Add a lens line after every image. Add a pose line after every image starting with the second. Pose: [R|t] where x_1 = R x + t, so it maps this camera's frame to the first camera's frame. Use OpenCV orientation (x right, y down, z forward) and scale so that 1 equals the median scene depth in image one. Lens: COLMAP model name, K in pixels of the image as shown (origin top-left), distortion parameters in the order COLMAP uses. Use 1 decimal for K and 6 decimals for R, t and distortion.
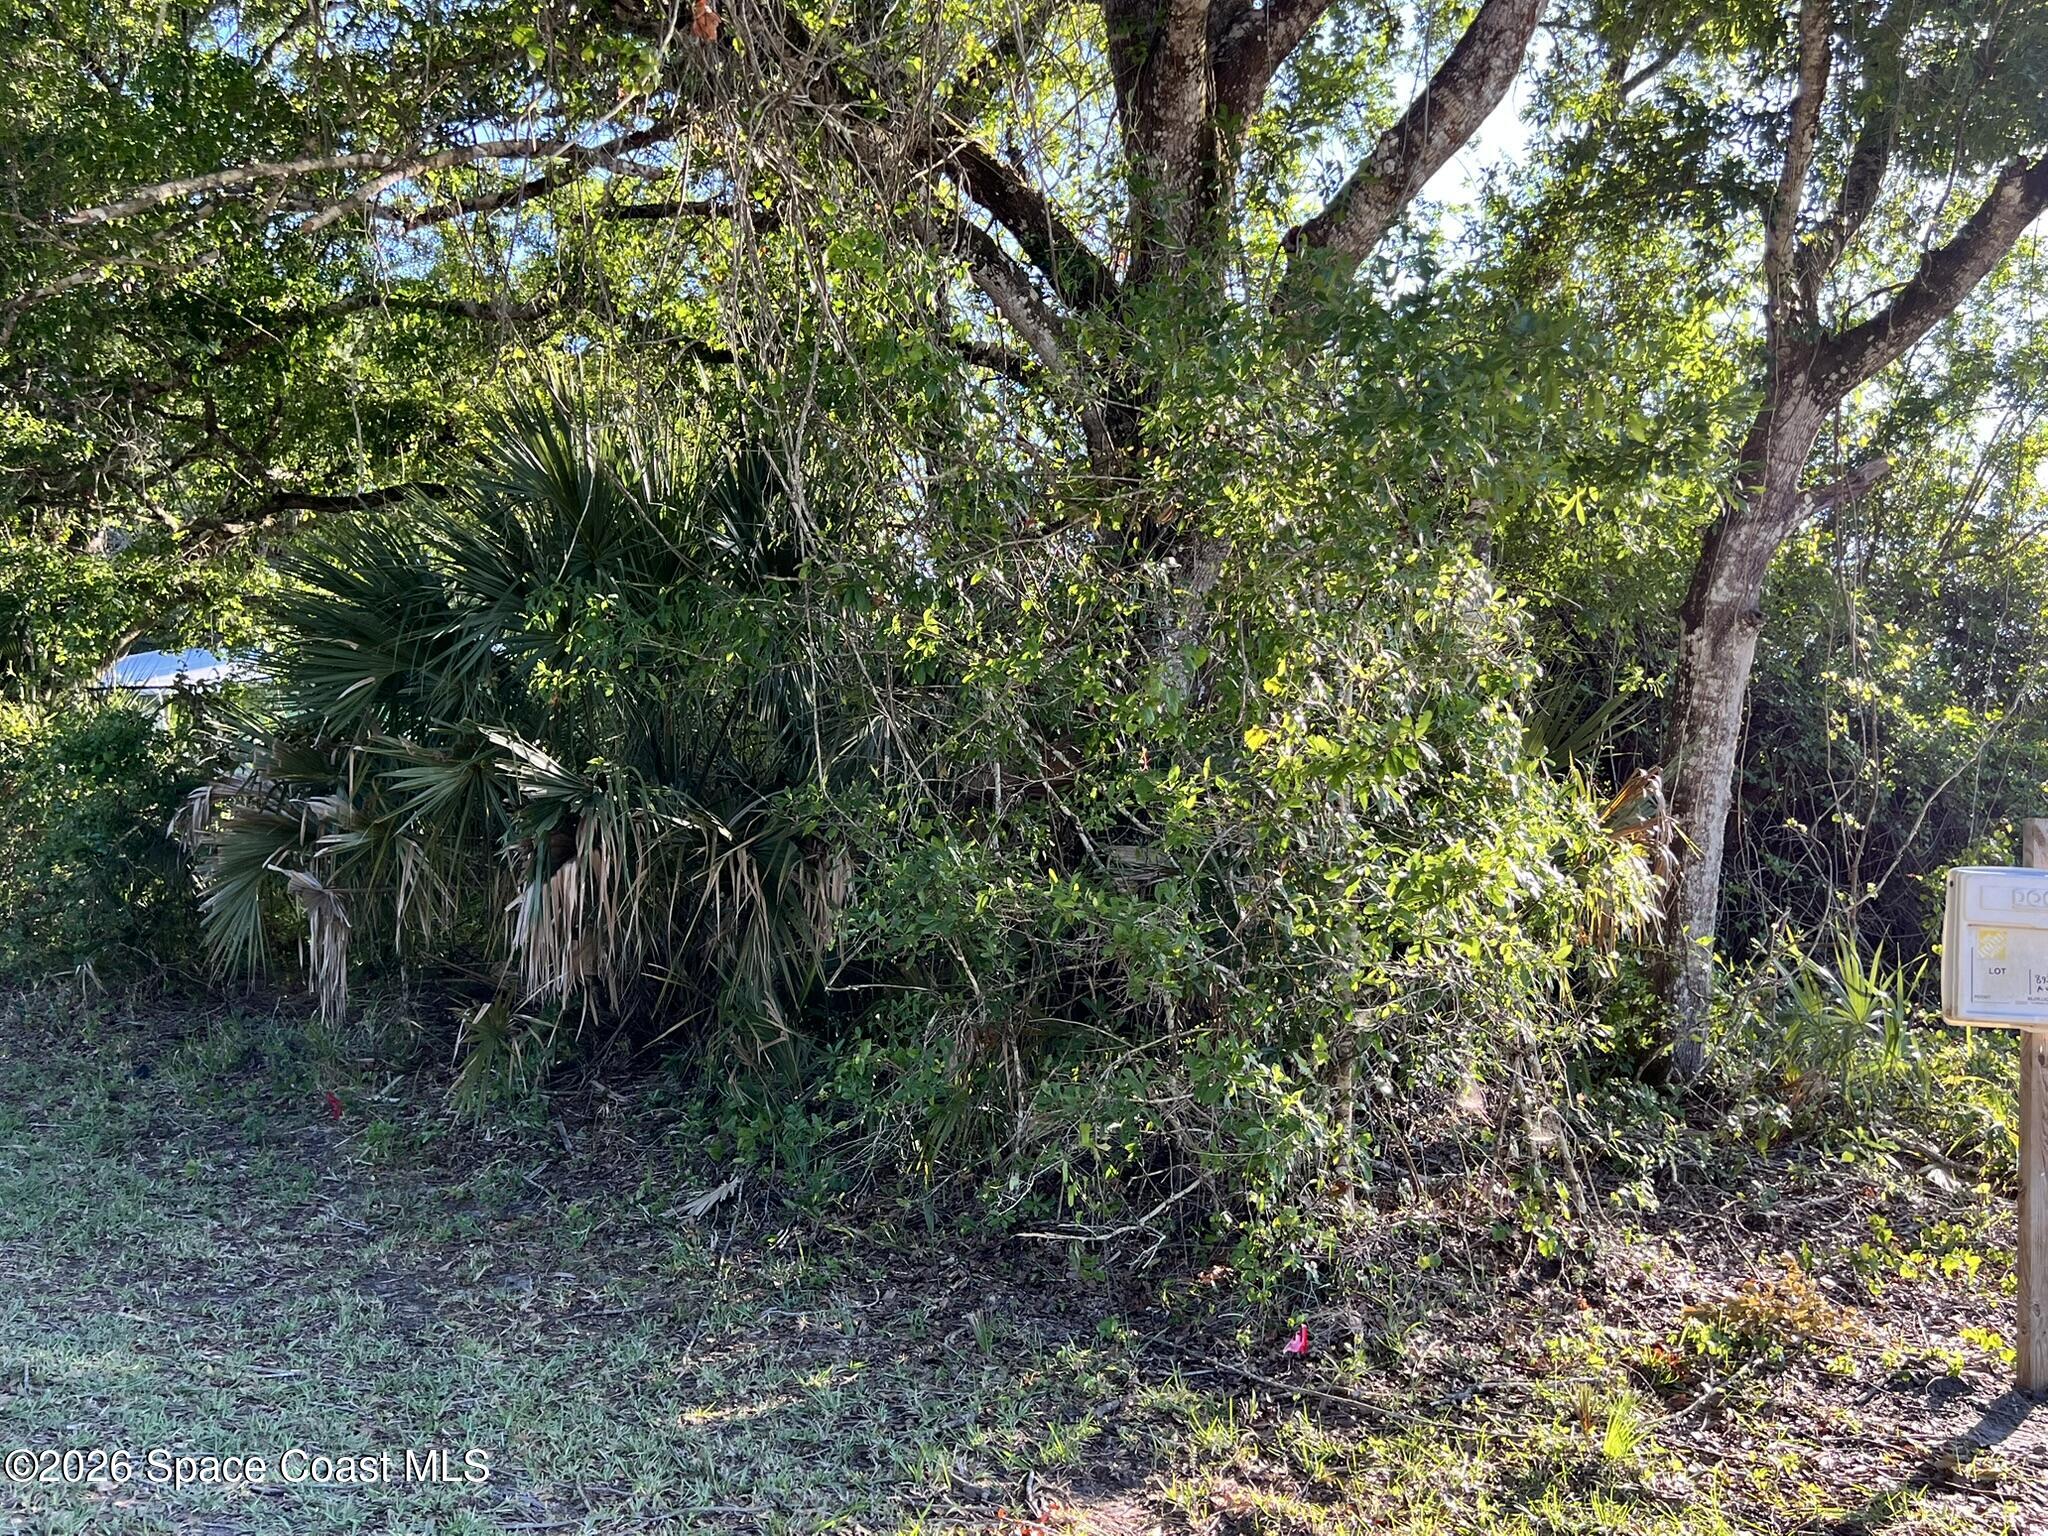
lens RADIAL K [[1935.6, 0, 1053.5], [0, 1935.6, 777.9], [0, 0, 1]] dist [0.015781, 0.016561]
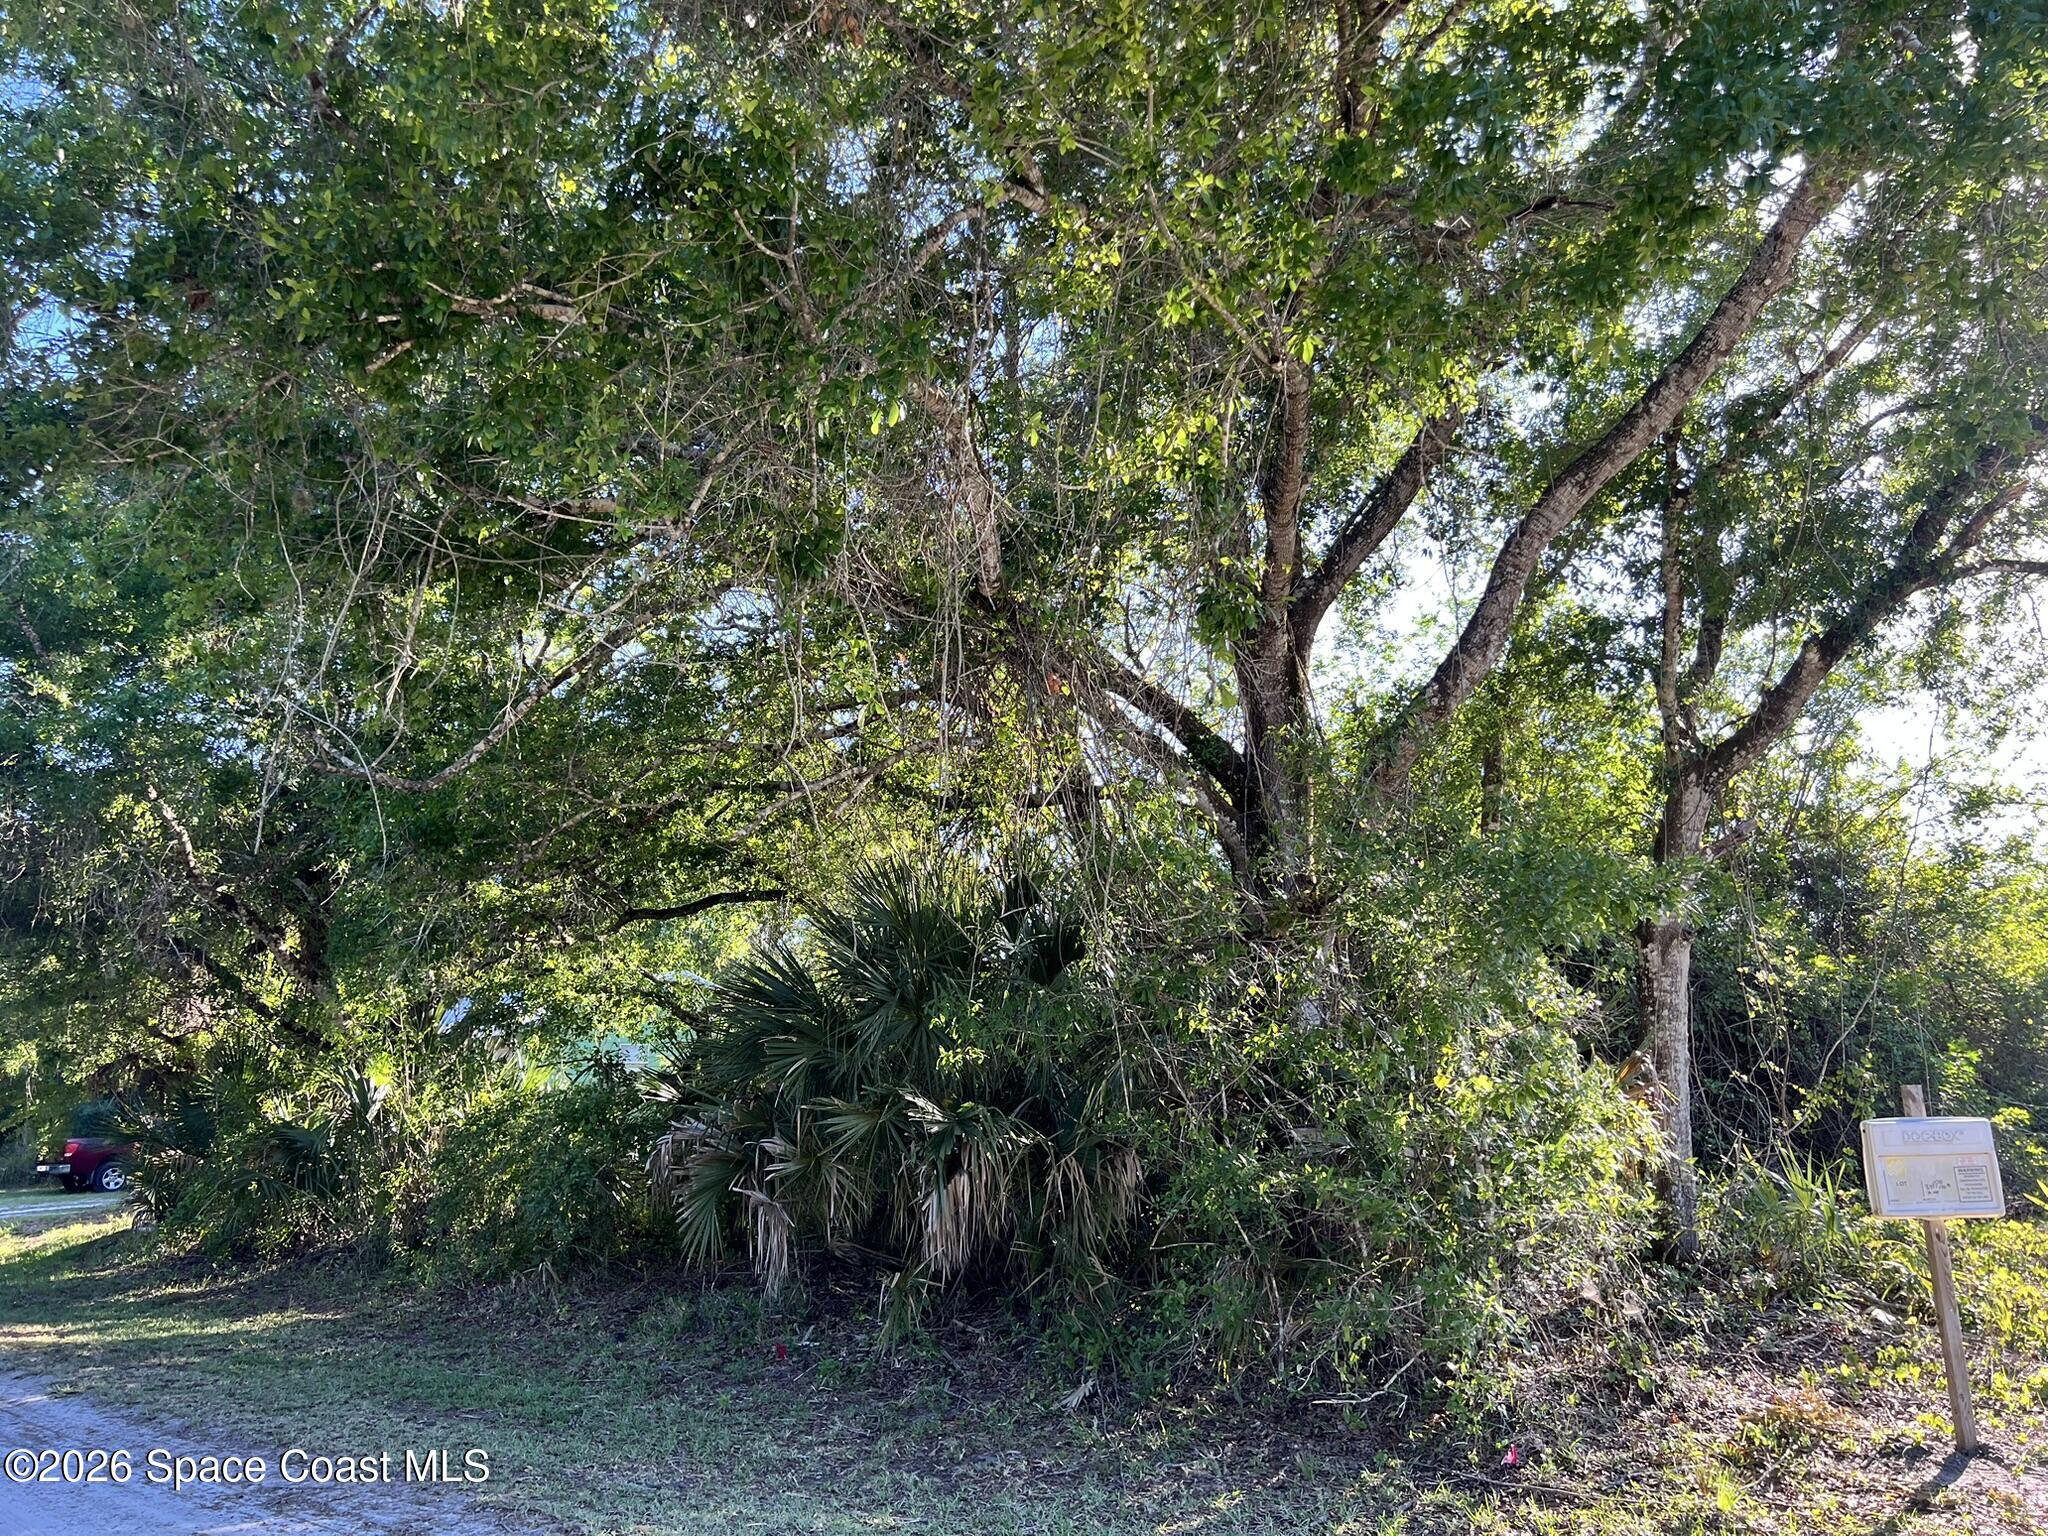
lens RADIAL K [[1553.3, 0, 1020.2], [0, 1553.3, 763.4], [0, 0, 1]] dist [0.056937, -0.067359]
pose [[0.996002, -0.087899, -0.015949, -0.174772], [0.084033, 0.982432, -0.166629, -0.077975], [0.030315, 0.164622, 0.985891, -0.334166]]
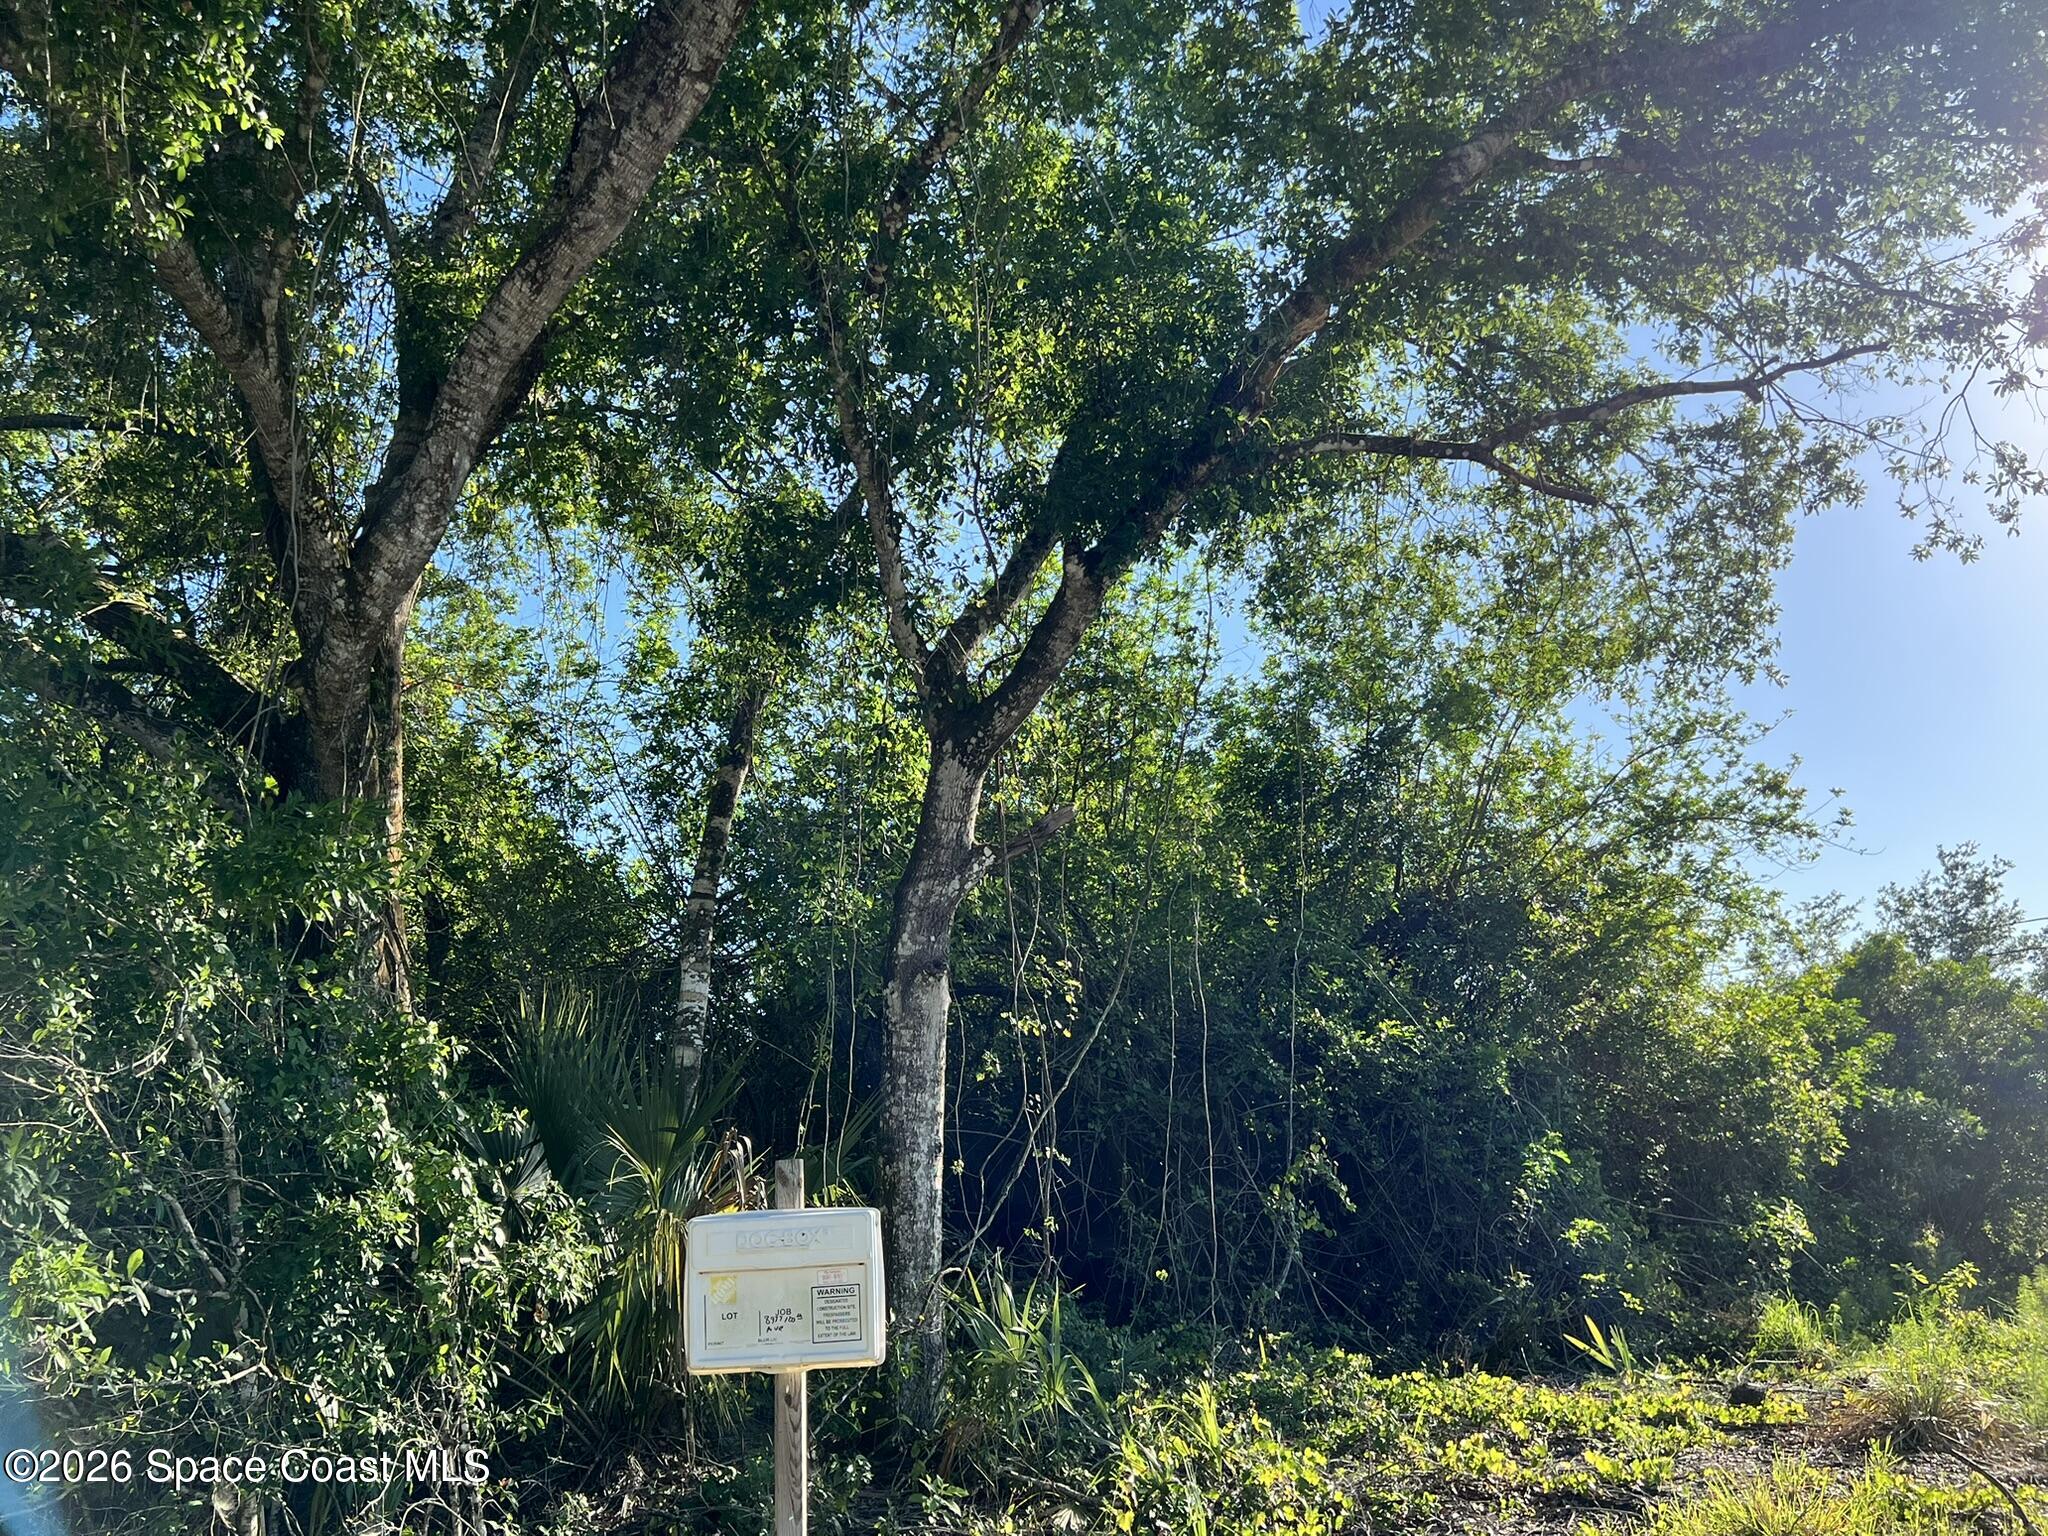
lens RADIAL K [[1919.8, 0, 1059.0], [0, 1919.8, 770.1], [0, 0, 1]] dist [0.132026, -0.245886]
pose [[0.994187, -0.092643, 0.054851, 0.547083], [0.101550, 0.976141, -0.191930, 0.028746], [-0.035762, 0.196384, 0.979875, -0.065894]]
